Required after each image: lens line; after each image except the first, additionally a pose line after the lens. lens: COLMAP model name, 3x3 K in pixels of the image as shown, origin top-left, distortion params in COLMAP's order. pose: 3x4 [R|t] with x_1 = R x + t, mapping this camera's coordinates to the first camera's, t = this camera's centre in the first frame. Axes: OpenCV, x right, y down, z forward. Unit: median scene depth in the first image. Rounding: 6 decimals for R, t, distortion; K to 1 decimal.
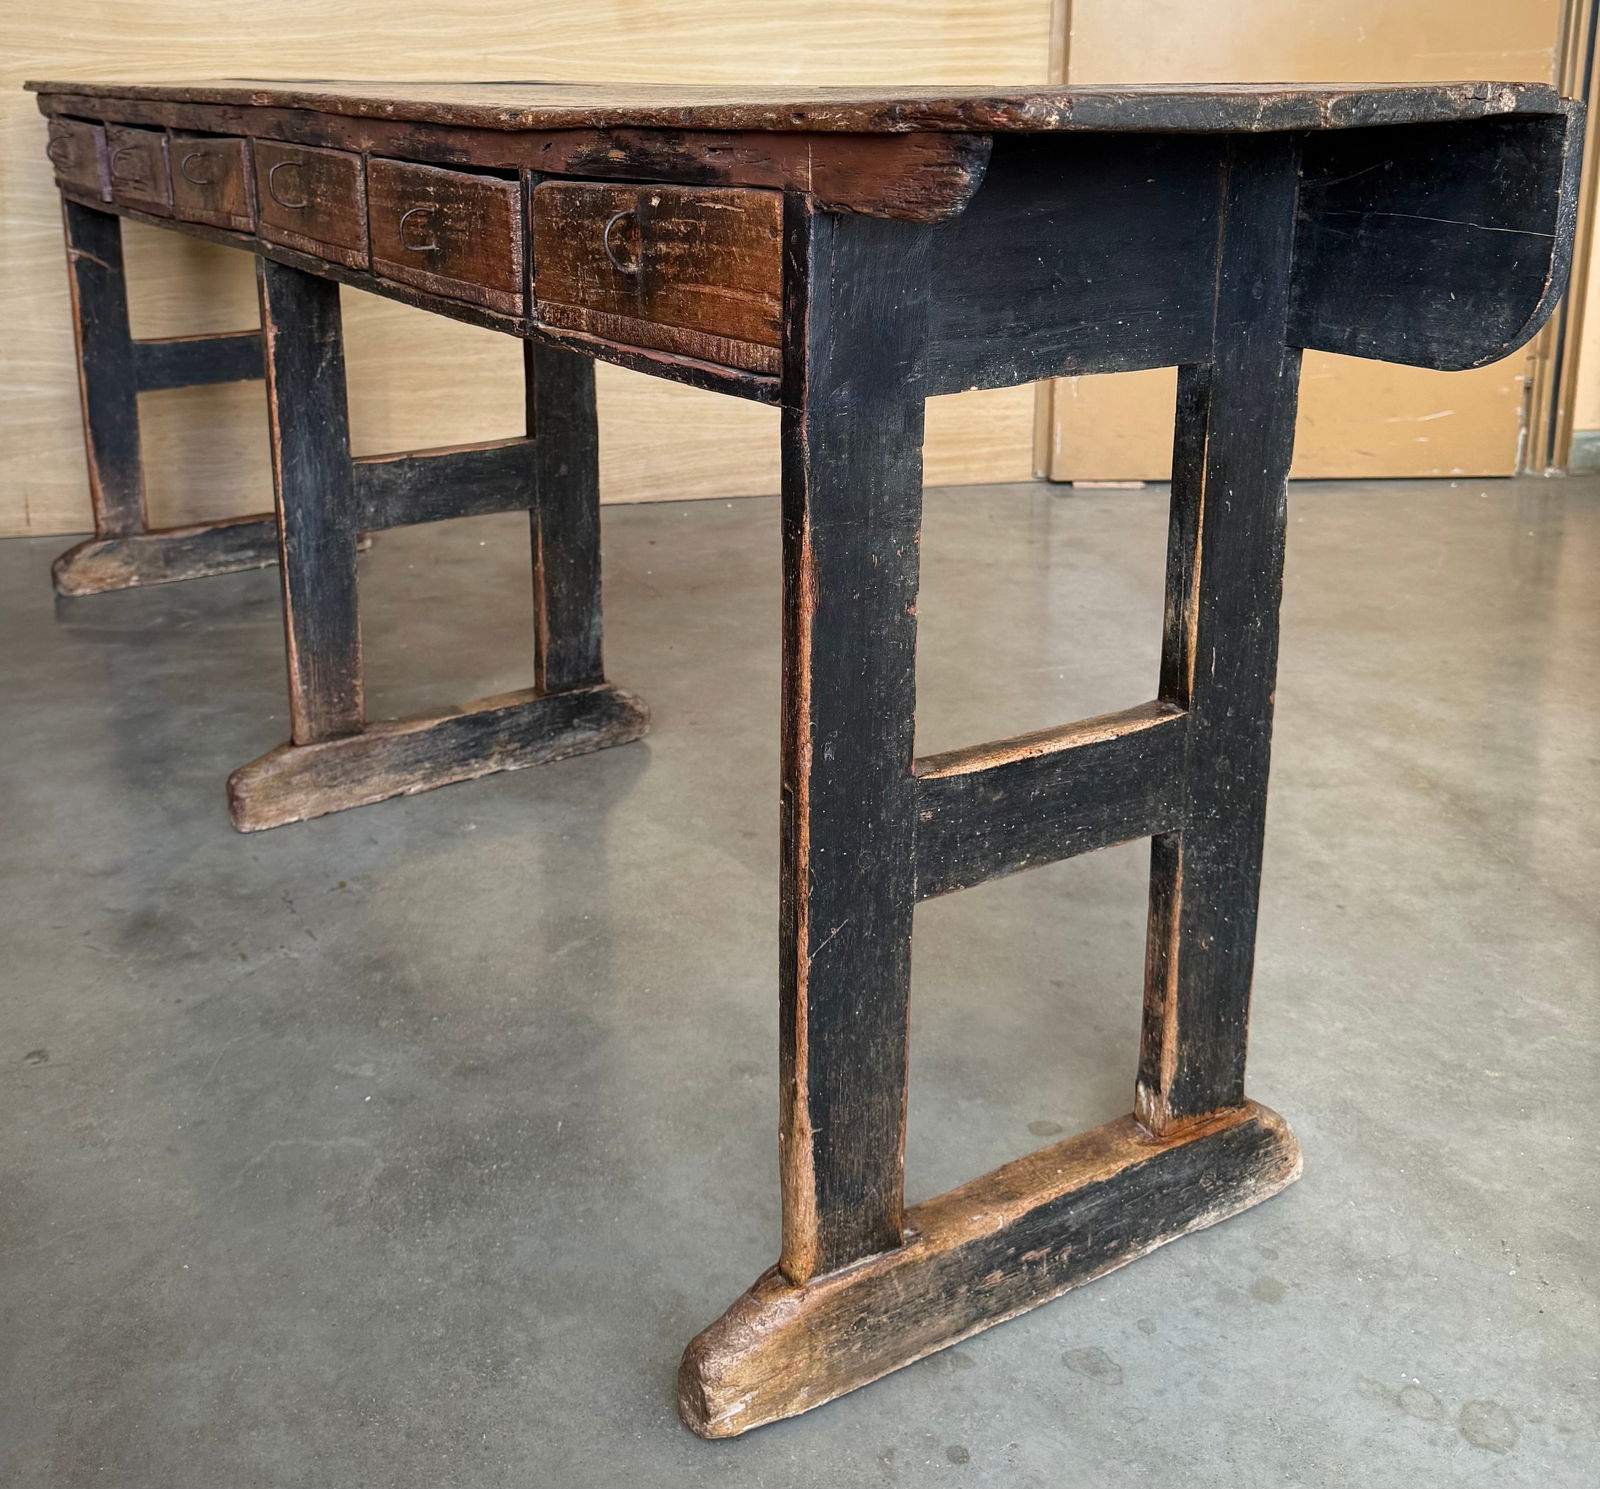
lens RADIAL K [[1717.8, 0, 650.3], [0, 1717.8, 485.6], [0, 0, 1]] dist [0.178493, -0.384432]
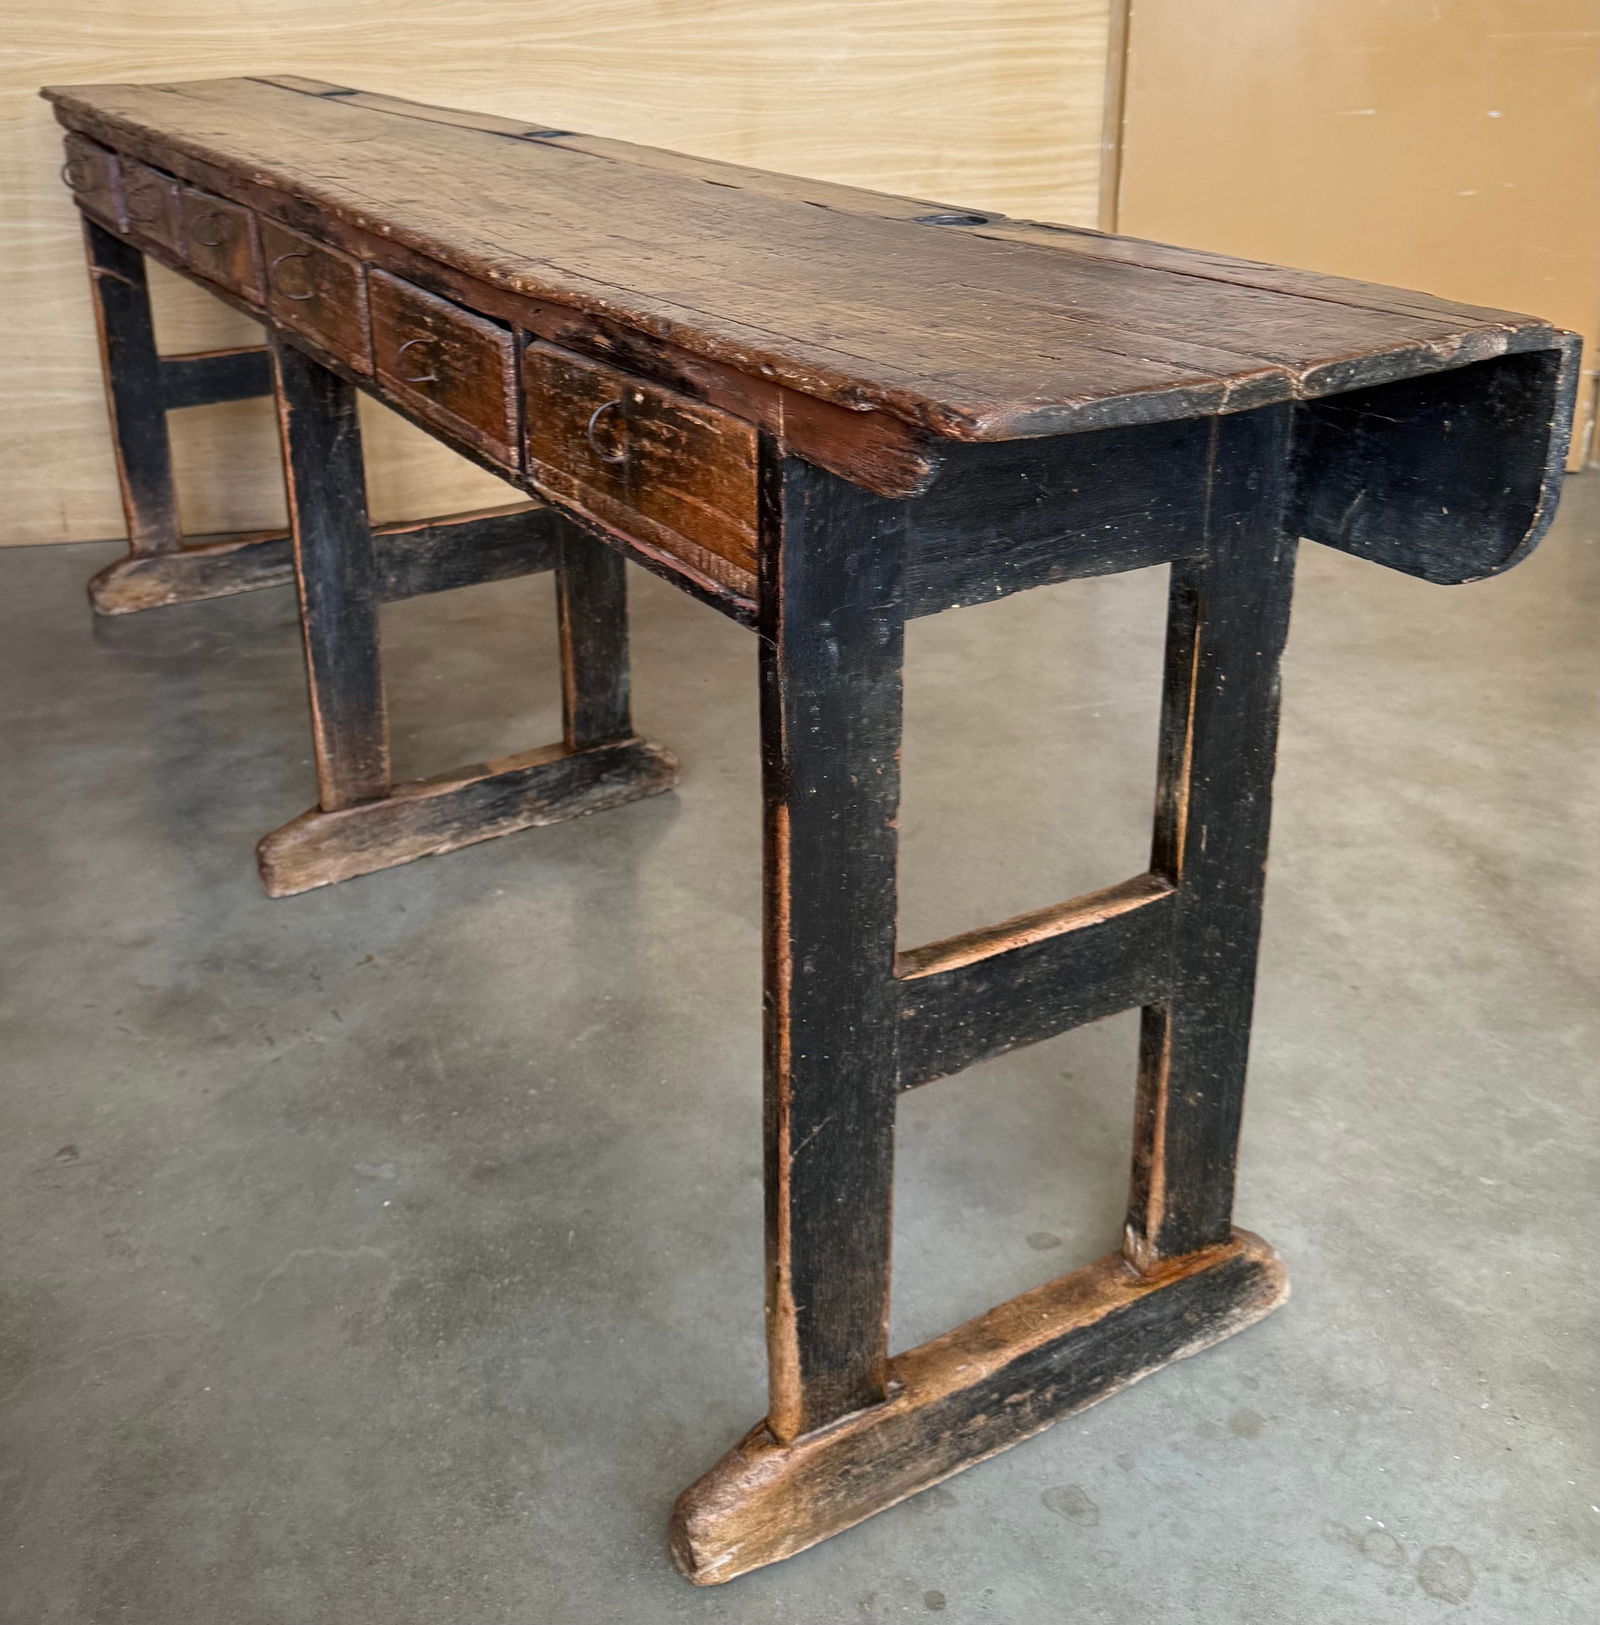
lens RADIAL K [[1748.5, 0, 696.4], [0, 1748.5, 564.8], [0, 0, 1]] dist [0.173236, -0.368430]
pose [[0.999885, -0.003203, -0.014845, 0.046600], [0.004663, 0.995037, 0.099397, -0.157357], [0.014453, -0.099454, 0.994937, -0.002434]]
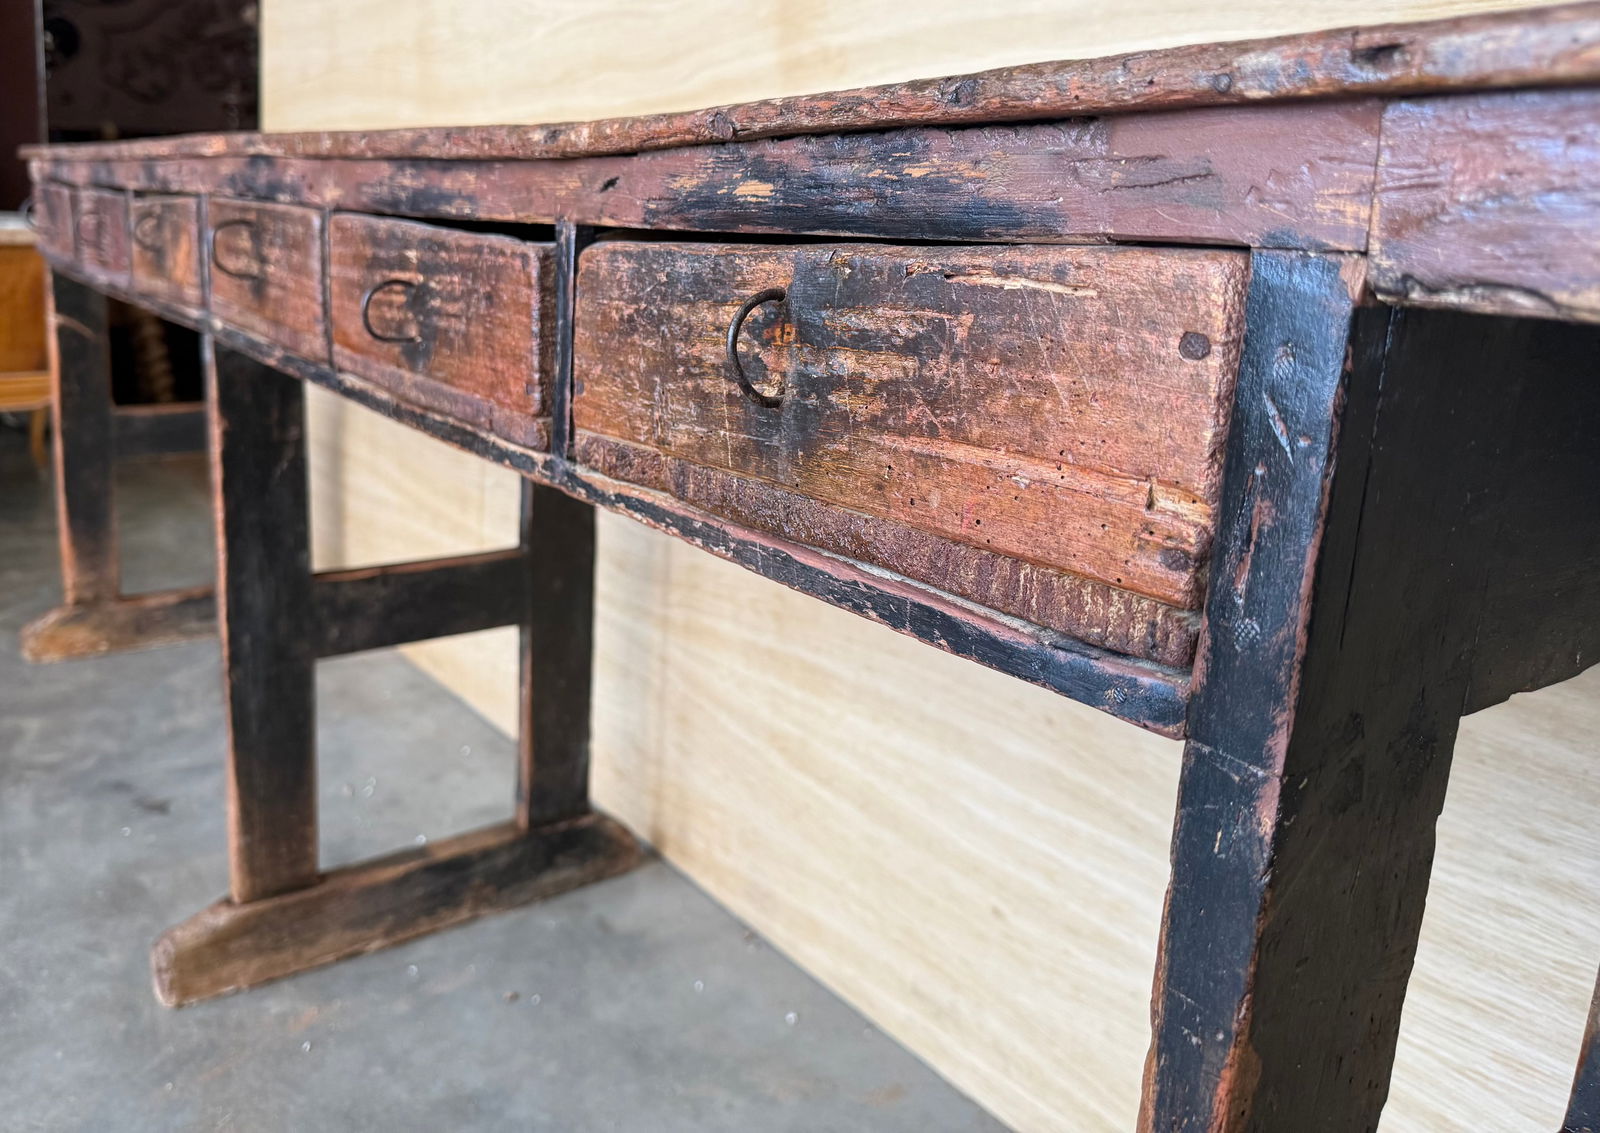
lens RADIAL K [[1238.7, 0, 727.4], [0, 1238.7, 487.6], [0, 0, 1]] dist [0.173949, -0.432093]
pose [[0.993186, 0.041412, 0.108936, -0.063671], [-0.038604, 0.998869, -0.027756, -0.082232], [-0.109962, 0.023362, 0.993661, 0.585517]]
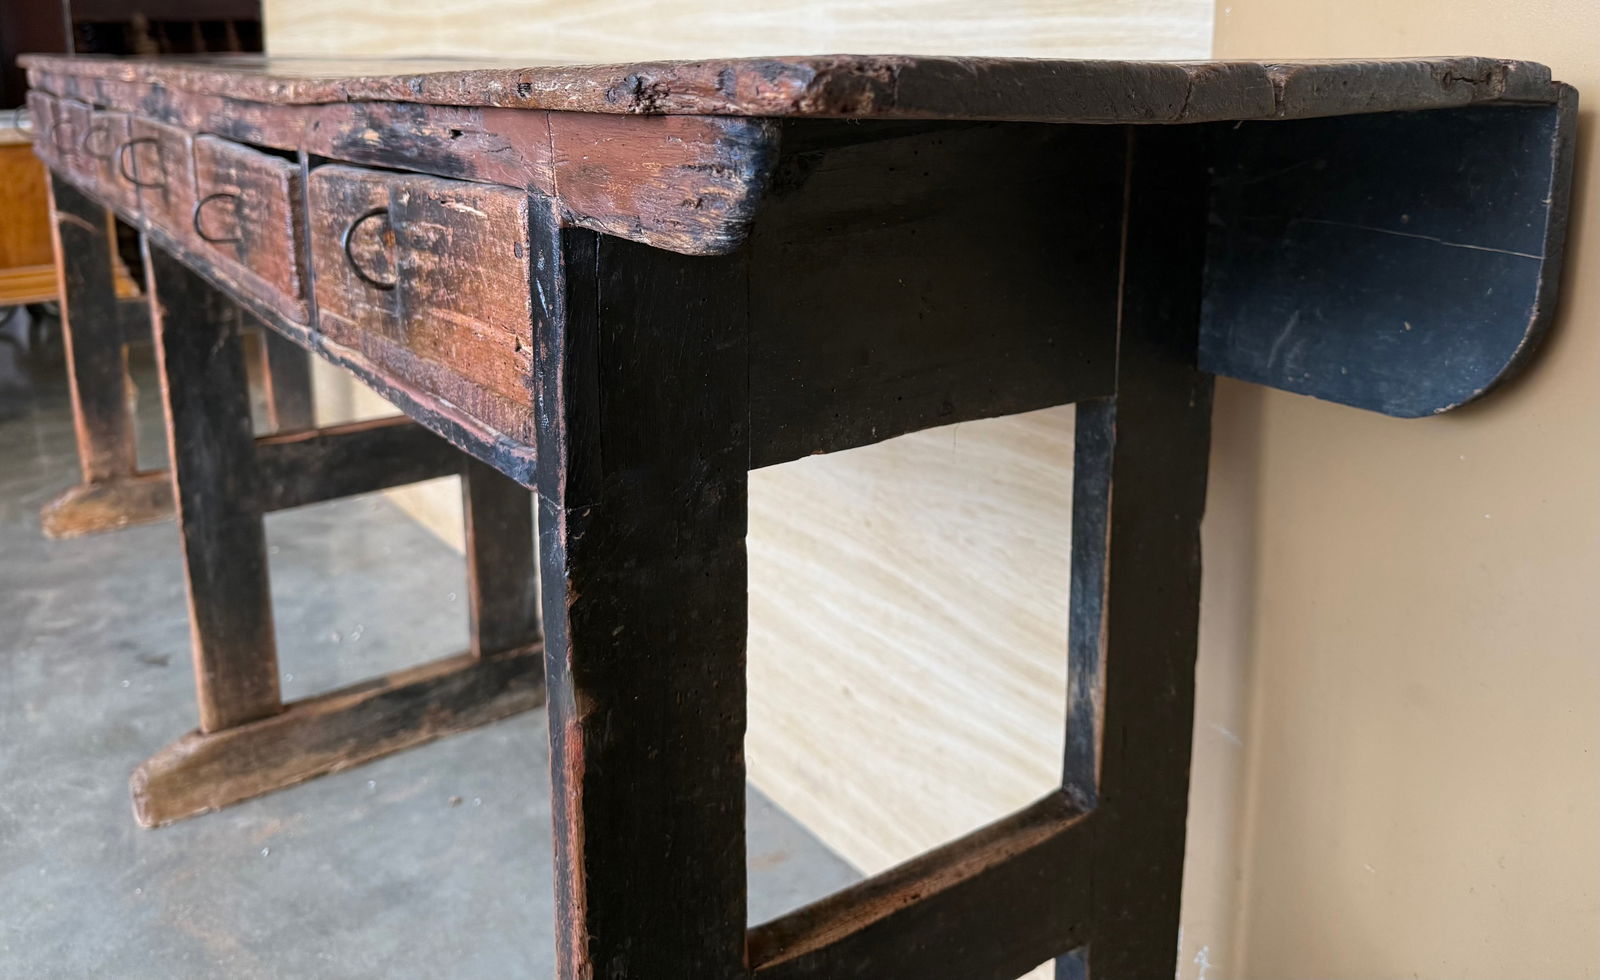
lens RADIAL K [[1278.0, 0, 843.1], [0, 1278.0, 327.1], [0, 0, 1]] dist [0.121530, -0.265573]
pose [[0.992975, -0.015950, 0.117242, 0.117130], [0.019816, 0.999295, -0.031887, -0.080405], [-0.116651, 0.033987, 0.992591, 0.389574]]
